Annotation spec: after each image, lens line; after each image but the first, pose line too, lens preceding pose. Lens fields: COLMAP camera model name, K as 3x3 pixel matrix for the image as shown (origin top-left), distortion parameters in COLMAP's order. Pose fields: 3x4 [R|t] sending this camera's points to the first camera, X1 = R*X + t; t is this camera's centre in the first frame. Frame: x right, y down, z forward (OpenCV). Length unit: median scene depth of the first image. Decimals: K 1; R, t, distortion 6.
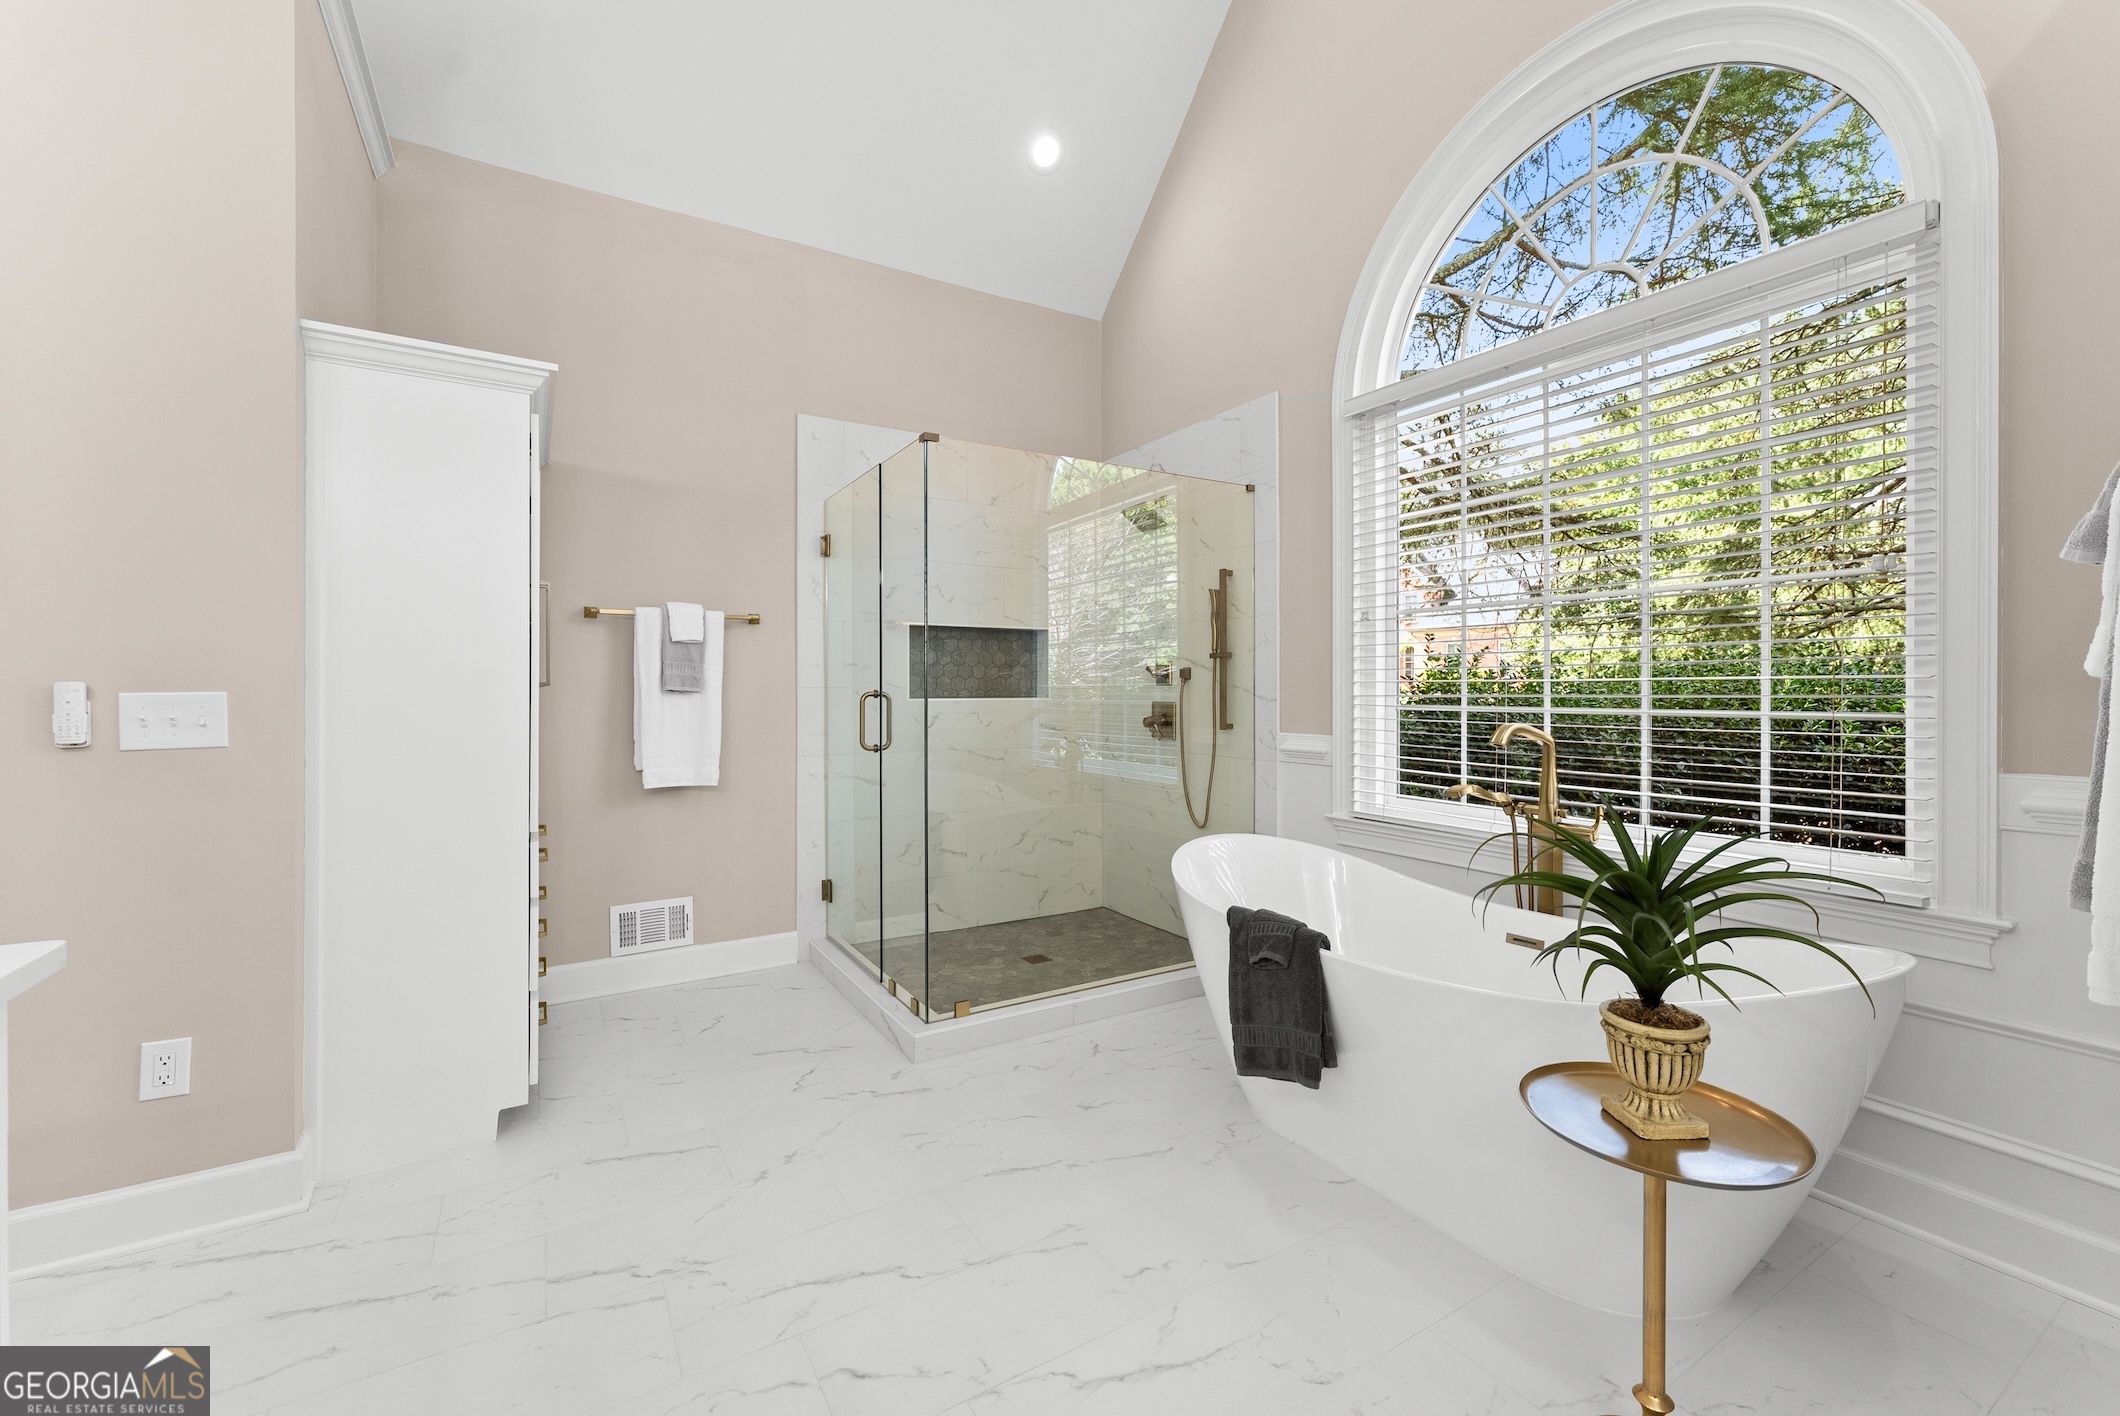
lens RADIAL K [[846.2, 0, 1070.8], [0, 846.2, 696.1], [0, 0, 1]] dist [0.001565, 0.000020]
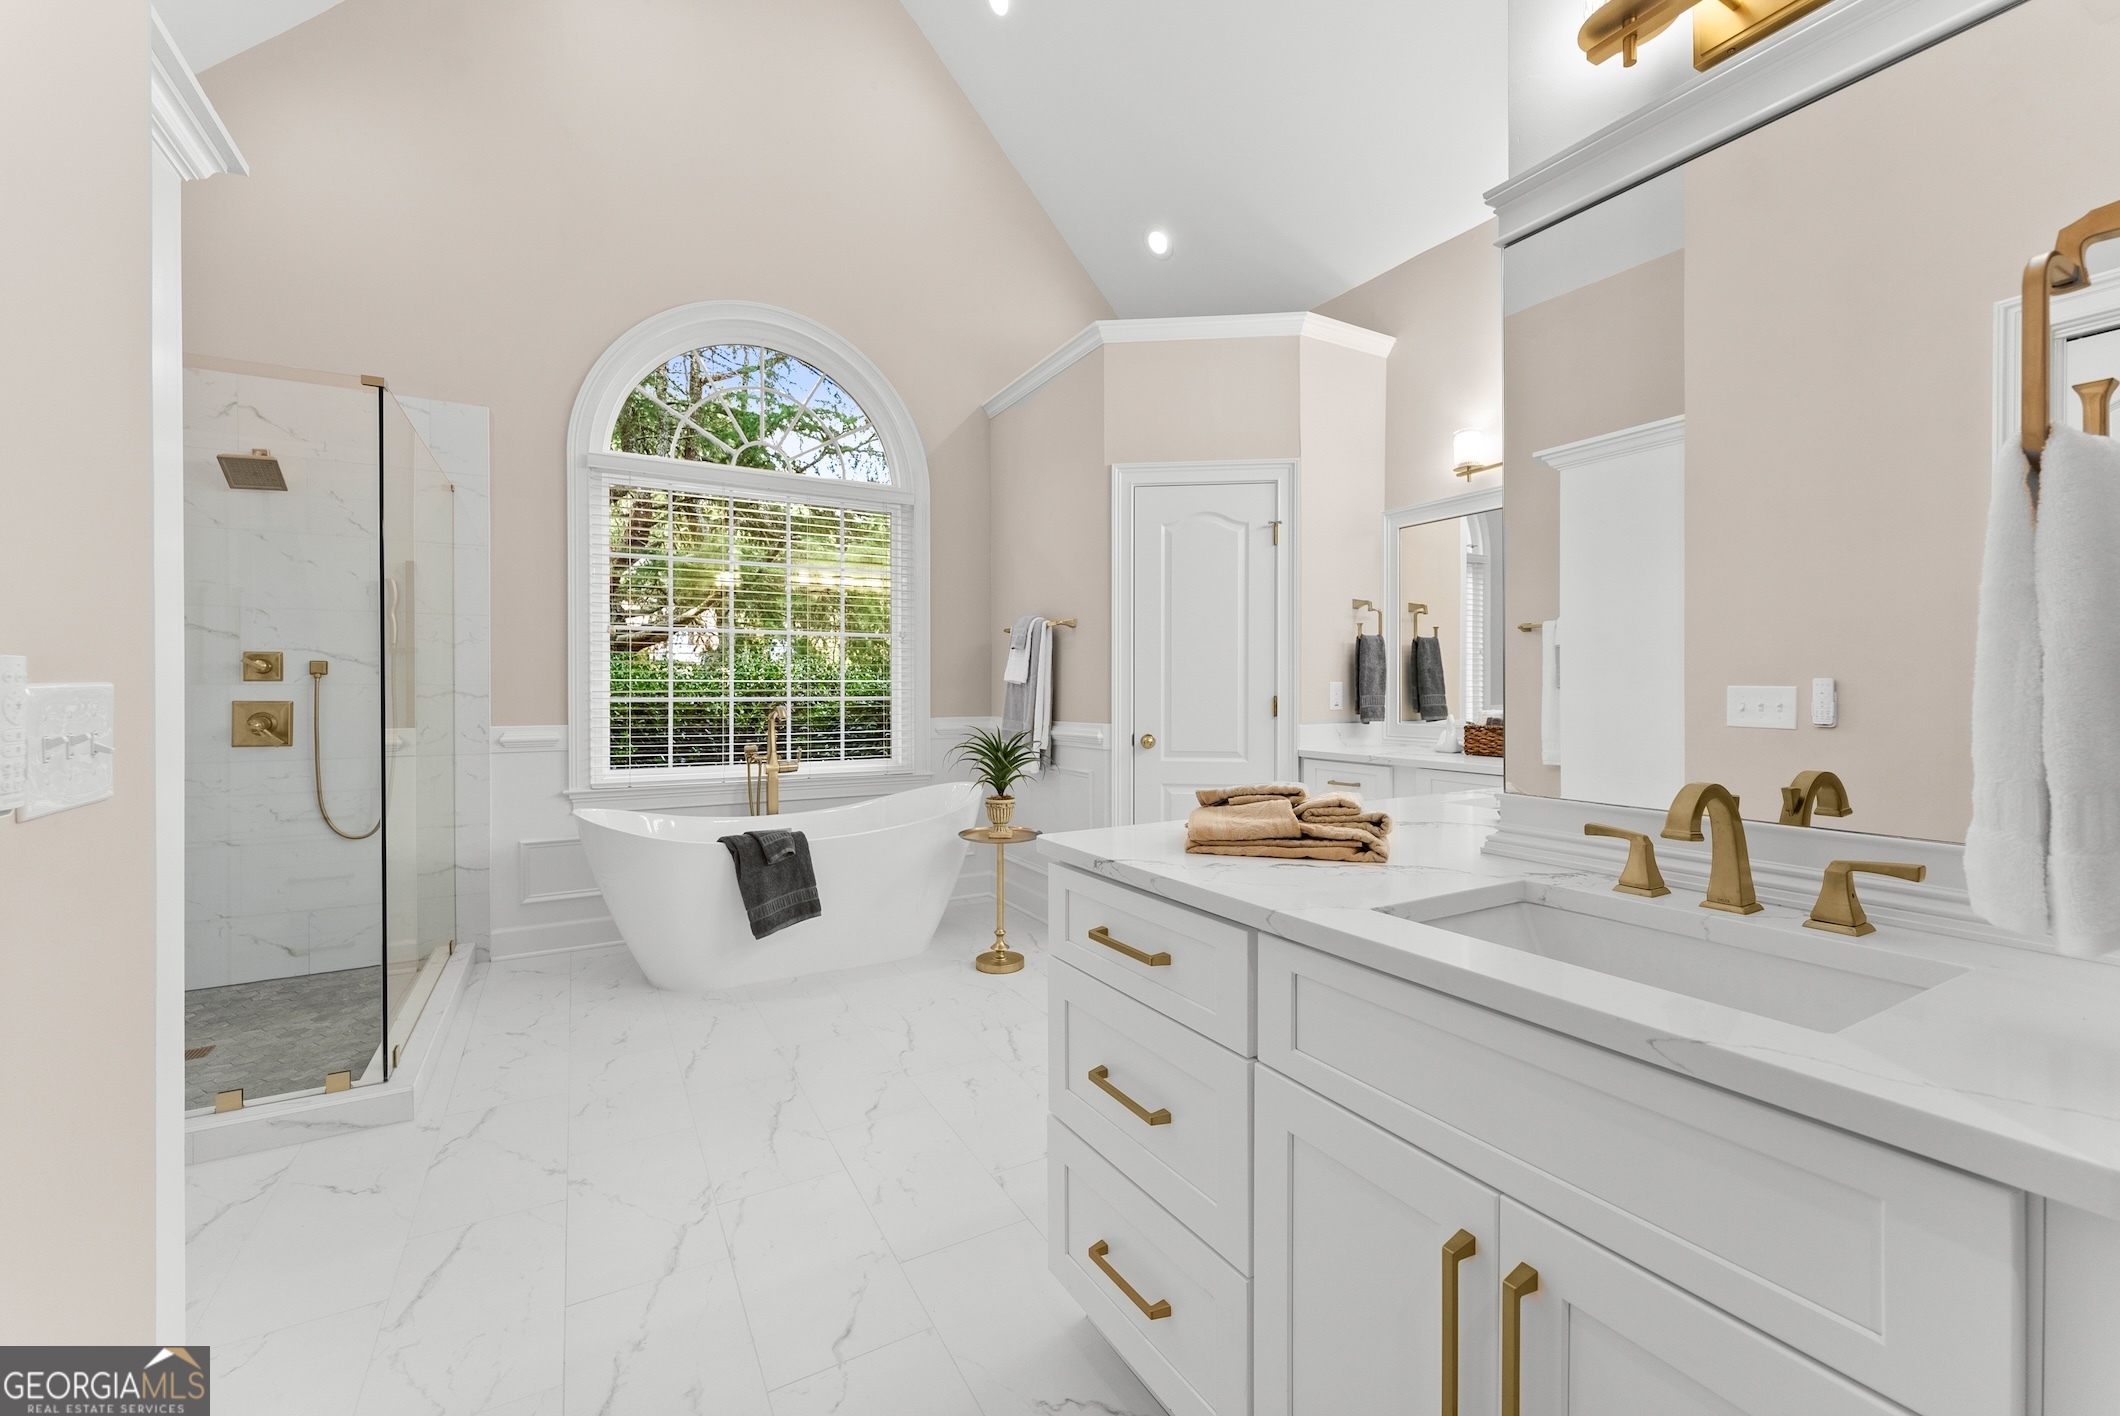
lens RADIAL K [[846.2, 0, 1065.7], [0, 846.2, 694.0], [0, 0, 1]] dist [0.001565, 0.000020]
pose [[0.049490, -0.018370, 0.998606, -0.798147], [0.001991, 0.999831, 0.018294, -0.016598], [-0.998773, 0.001082, 0.049518, 0.219517]]
